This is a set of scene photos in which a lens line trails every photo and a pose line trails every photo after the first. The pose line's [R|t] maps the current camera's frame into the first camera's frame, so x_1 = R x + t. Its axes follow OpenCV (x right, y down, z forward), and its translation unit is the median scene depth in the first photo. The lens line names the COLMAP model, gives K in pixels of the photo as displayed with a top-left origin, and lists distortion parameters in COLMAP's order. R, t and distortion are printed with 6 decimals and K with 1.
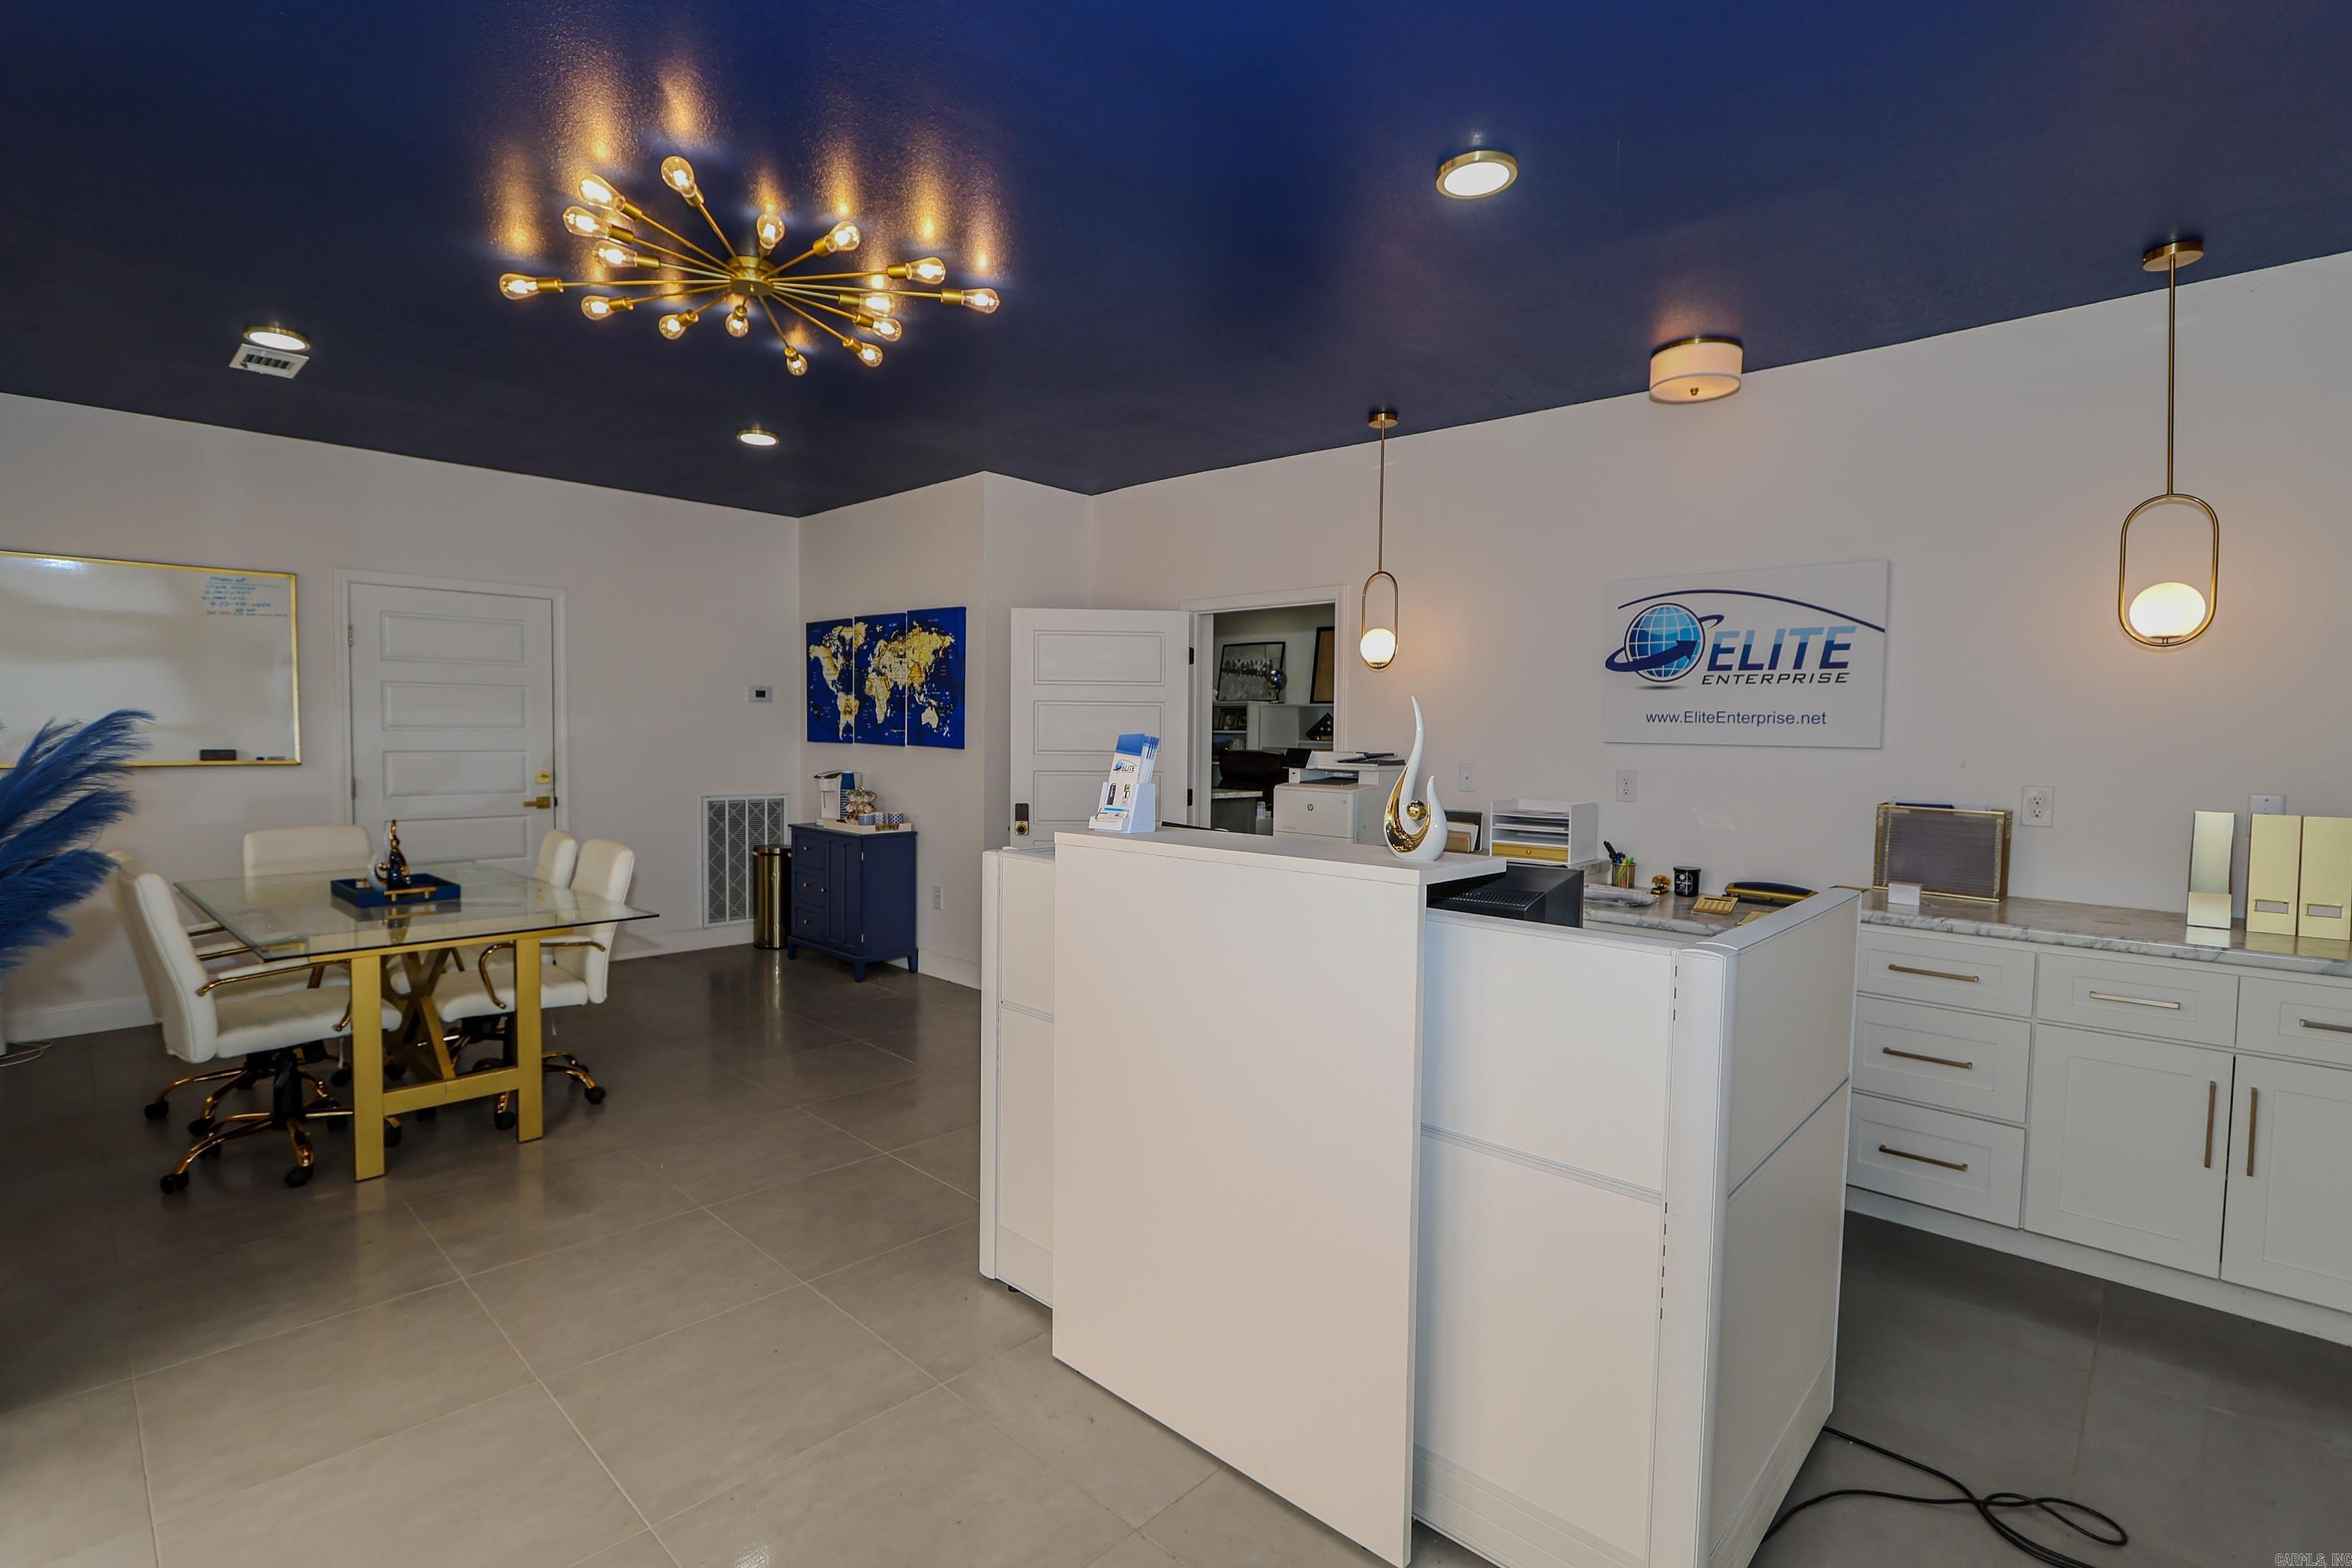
lens RADIAL K [[1083.1, 0, 1183.2], [0, 1083.1, 774.3], [0, 0, 1]] dist [-0.018167, 0.003038]
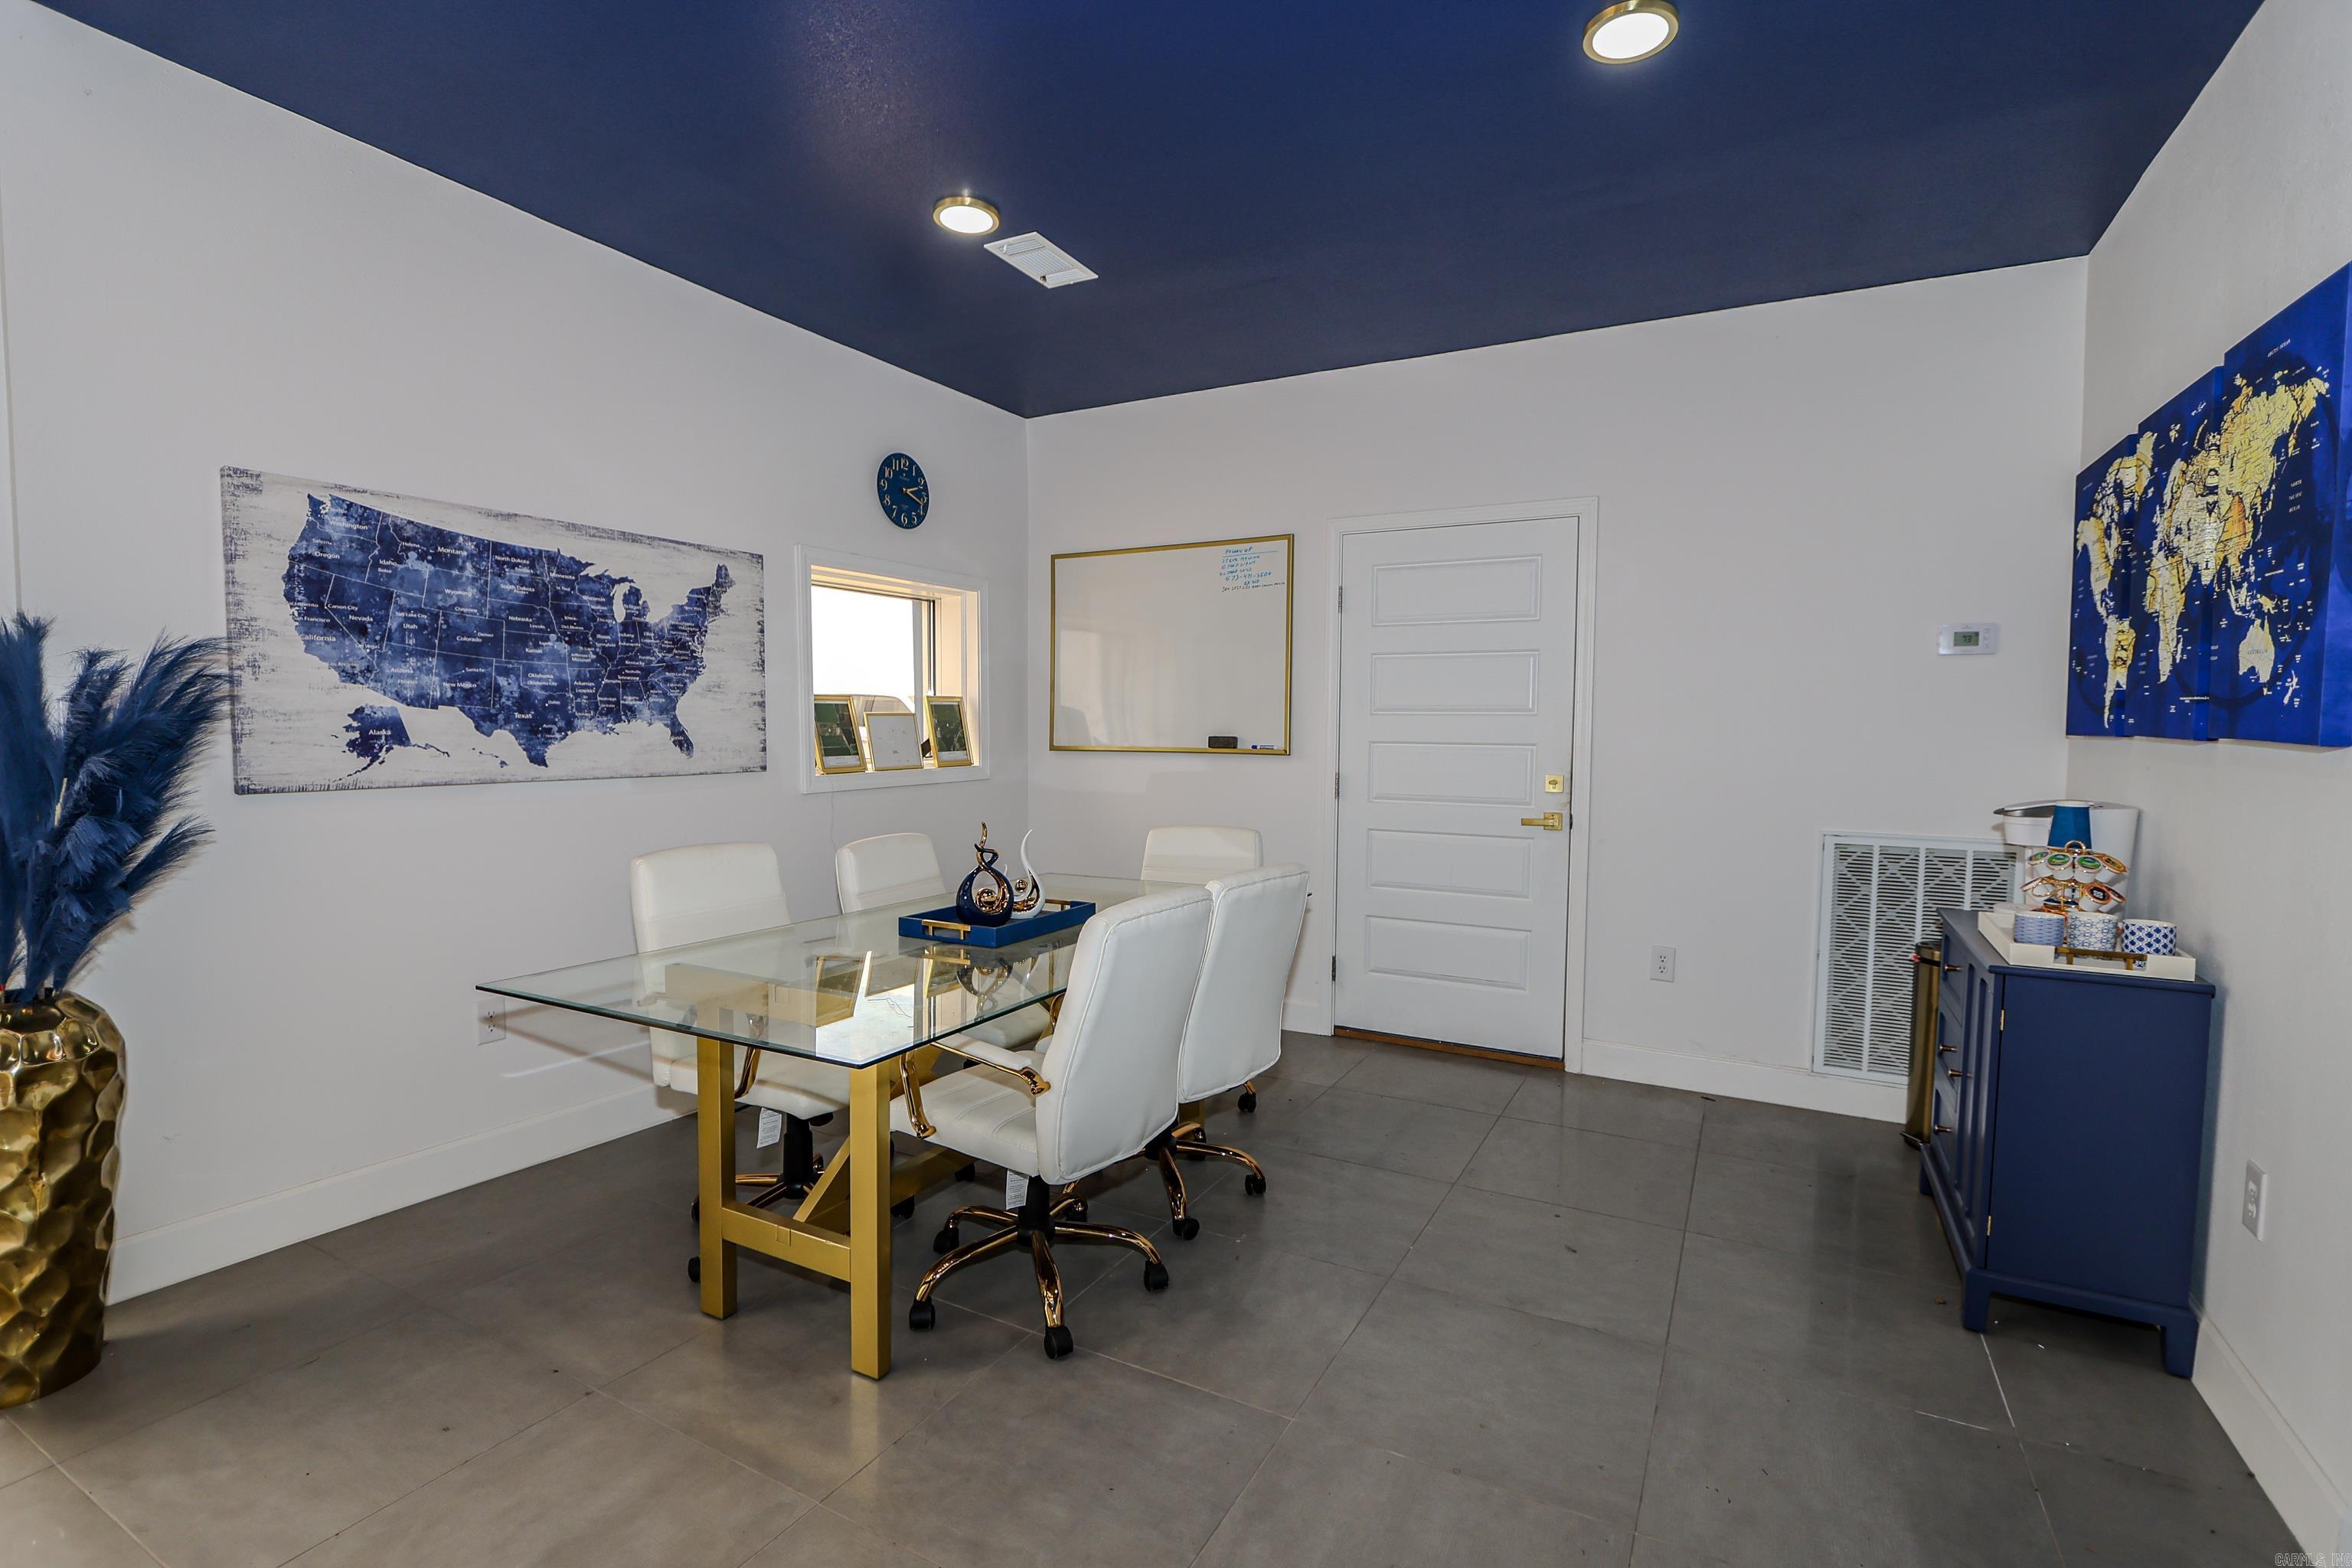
lens RADIAL K [[1083.1, 0, 1174.1], [0, 1083.1, 789.1], [0, 0, 1]] dist [-0.018167, 0.003038]
pose [[0.250192, 0.045835, -0.967111, -0.000616], [-0.044731, 0.998359, 0.035744, -0.007530], [0.967162, 0.034317, 0.251832, 0.598110]]
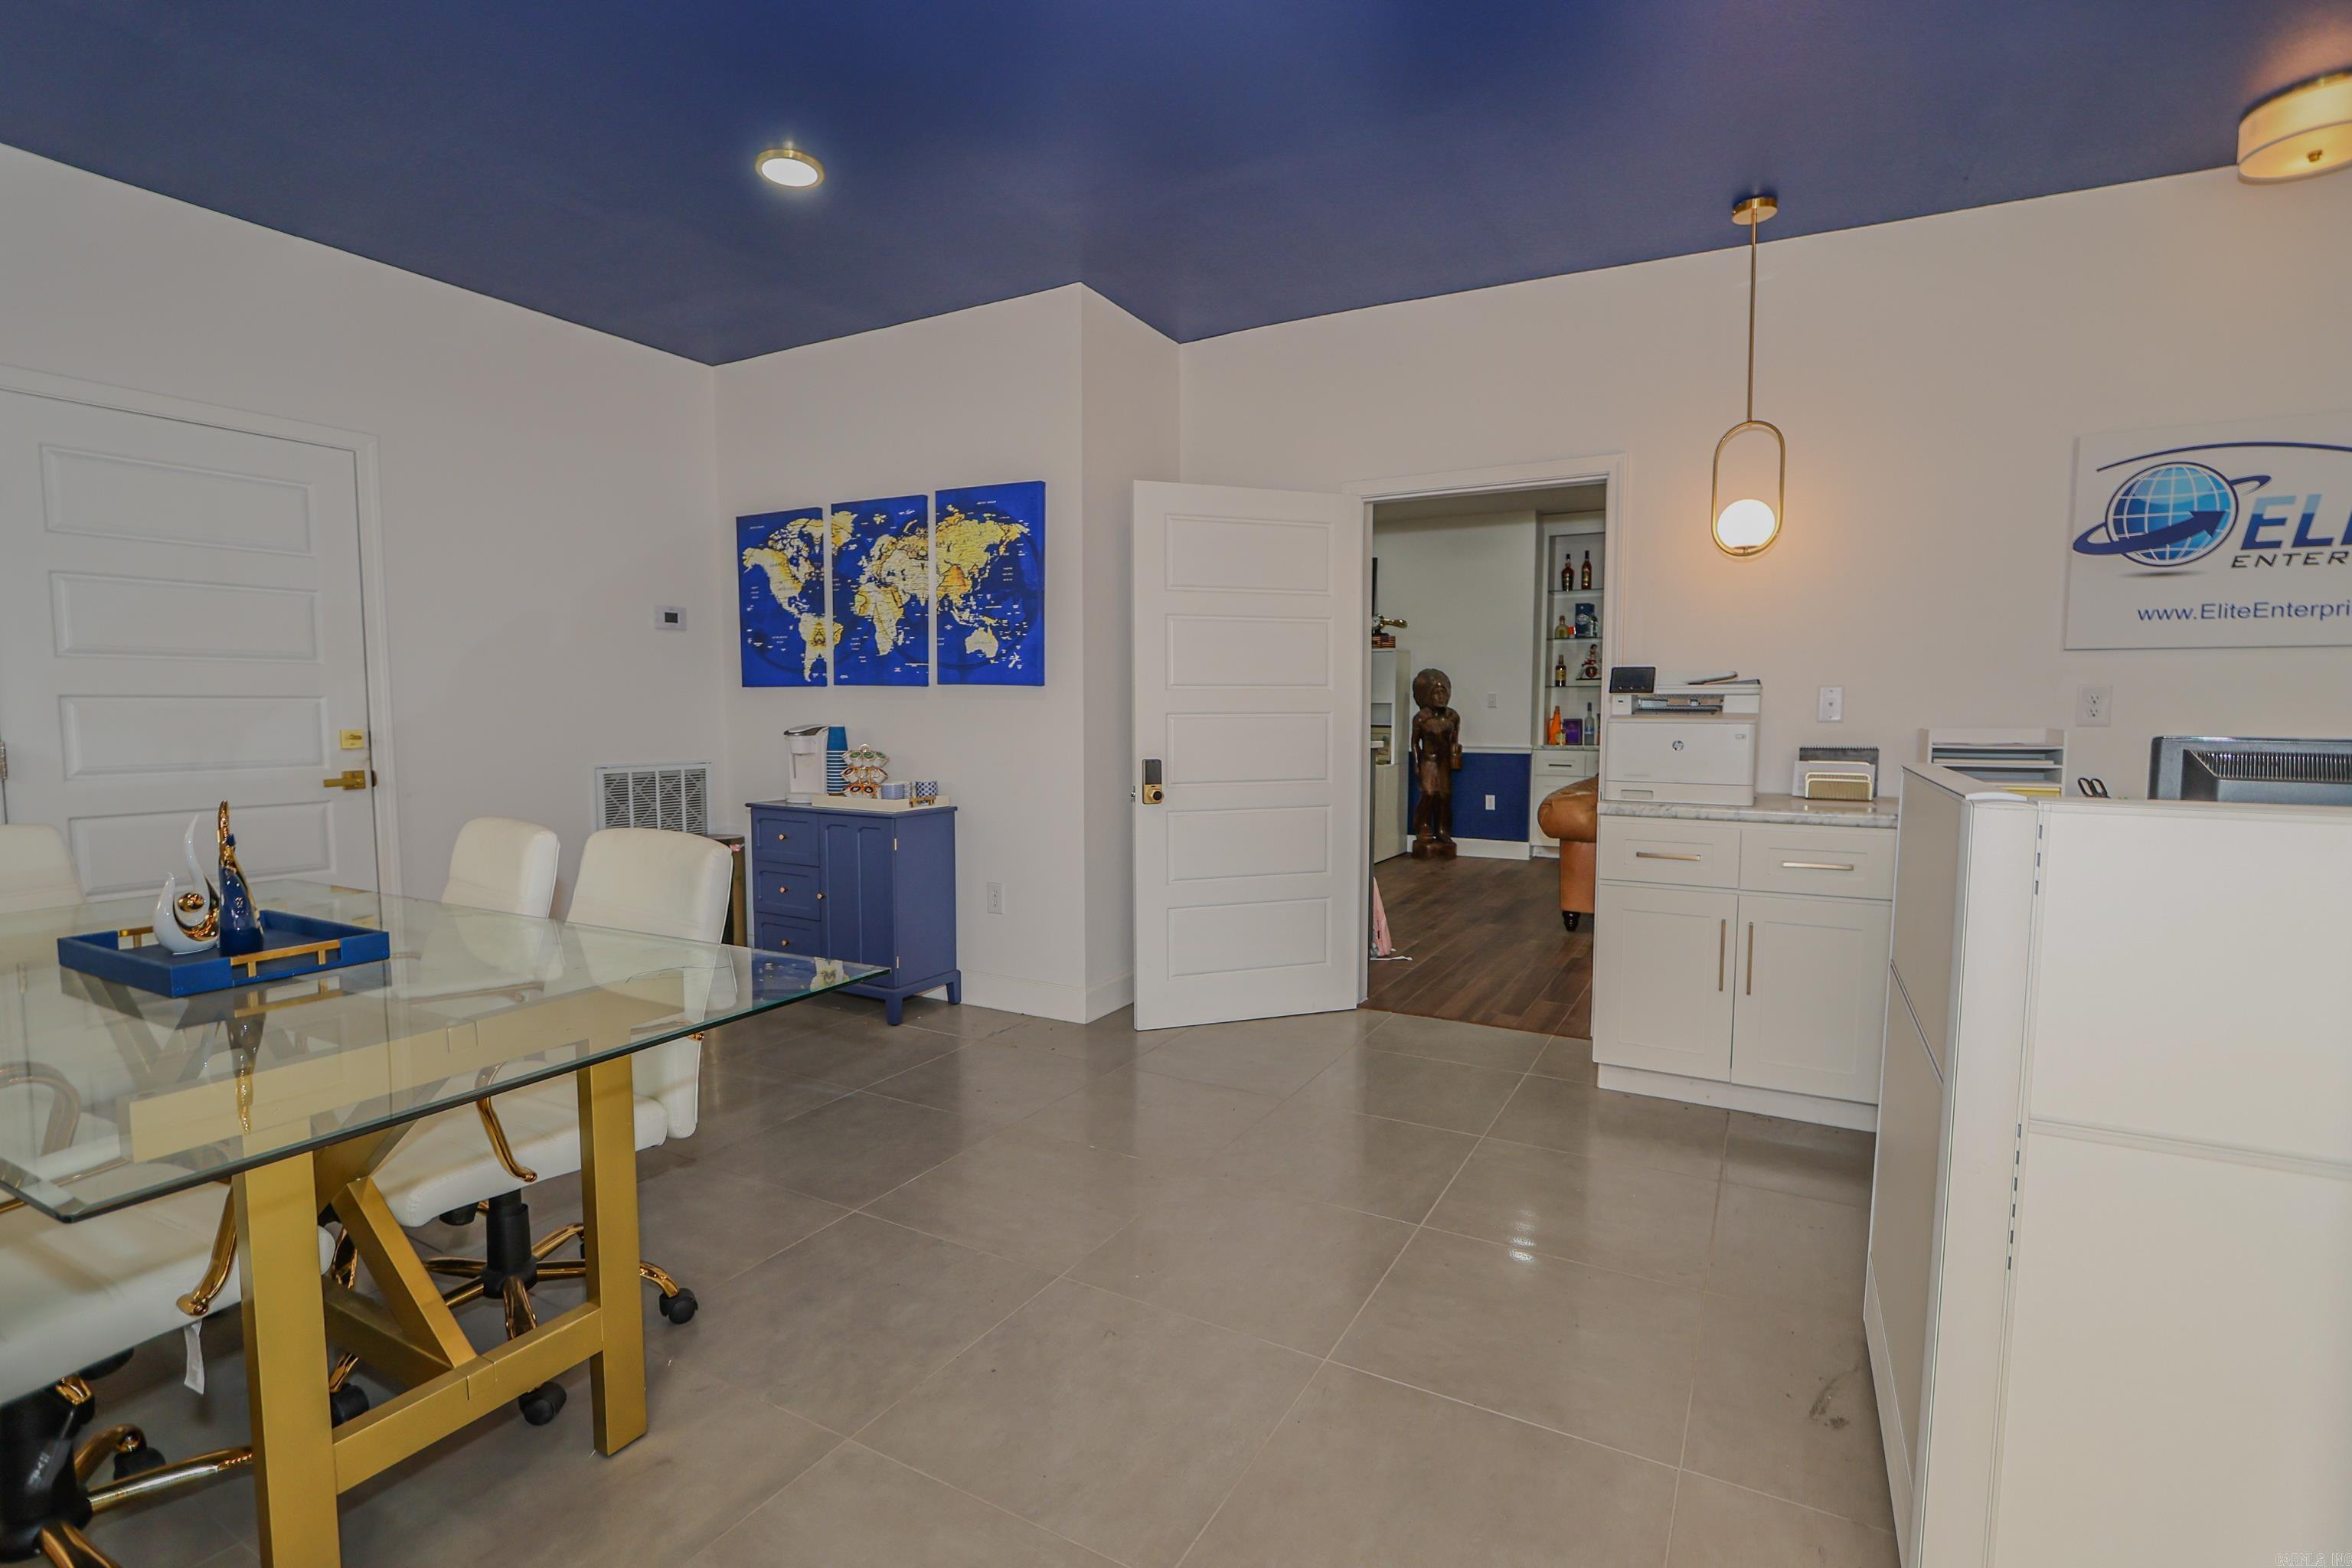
lens RADIAL K [[1083.1, 0, 1170.7], [0, 1083.1, 782.1], [0, 0, 1]] dist [-0.018167, 0.003038]
pose [[0.970650, -0.029296, 0.238705, -0.284196], [0.022398, 0.999251, 0.031558, 0.018284], [-0.239451, -0.025285, 0.970579, 0.286408]]
